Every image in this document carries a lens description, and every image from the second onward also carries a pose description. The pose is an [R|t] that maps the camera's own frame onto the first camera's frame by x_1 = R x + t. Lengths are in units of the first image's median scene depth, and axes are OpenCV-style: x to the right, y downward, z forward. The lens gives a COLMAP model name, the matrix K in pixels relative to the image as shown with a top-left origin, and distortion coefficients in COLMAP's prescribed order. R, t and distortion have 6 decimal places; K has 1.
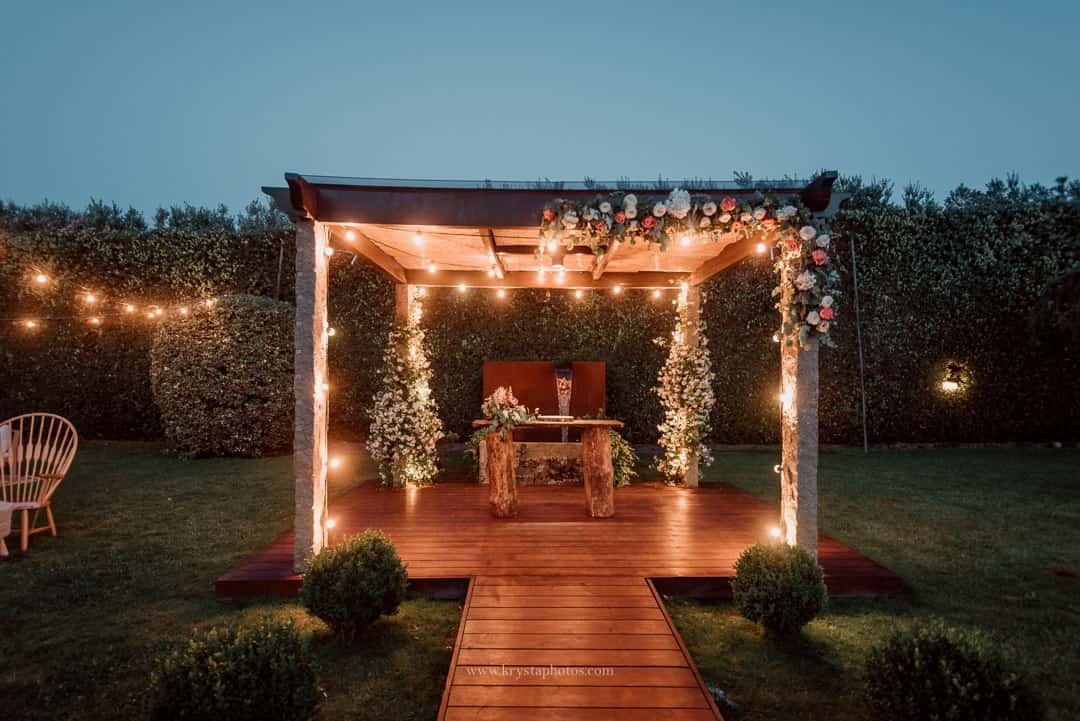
lens RADIAL K [[569.1, 0, 540.0], [0, 569.1, 360.5], [0, 0, 1]] dist [-0.002789, -0.000215]
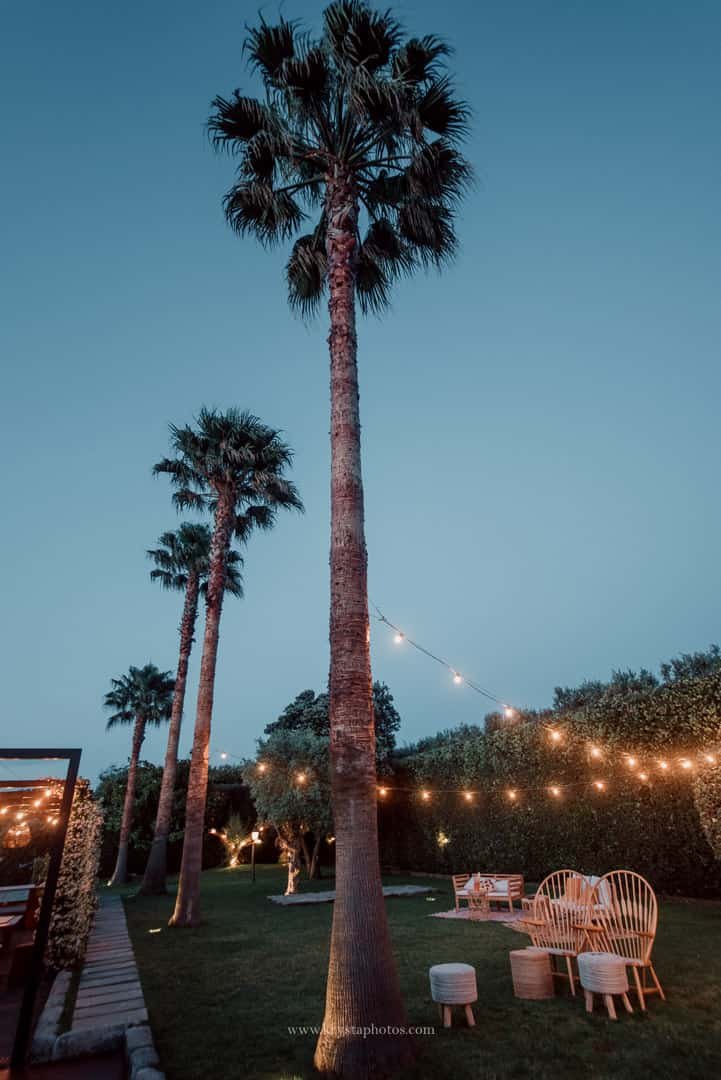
lens RADIAL K [[569.1, 0, 360.5], [0, 569.1, 540.0], [0, 0, 1]] dist [-0.002789, -0.000215]
pose [[0.441969, -0.427081, -0.788838, 0.074211], [0.063246, 0.892036, -0.447518, -0.016736], [0.894798, 0.147899, 0.421264, -0.065587]]
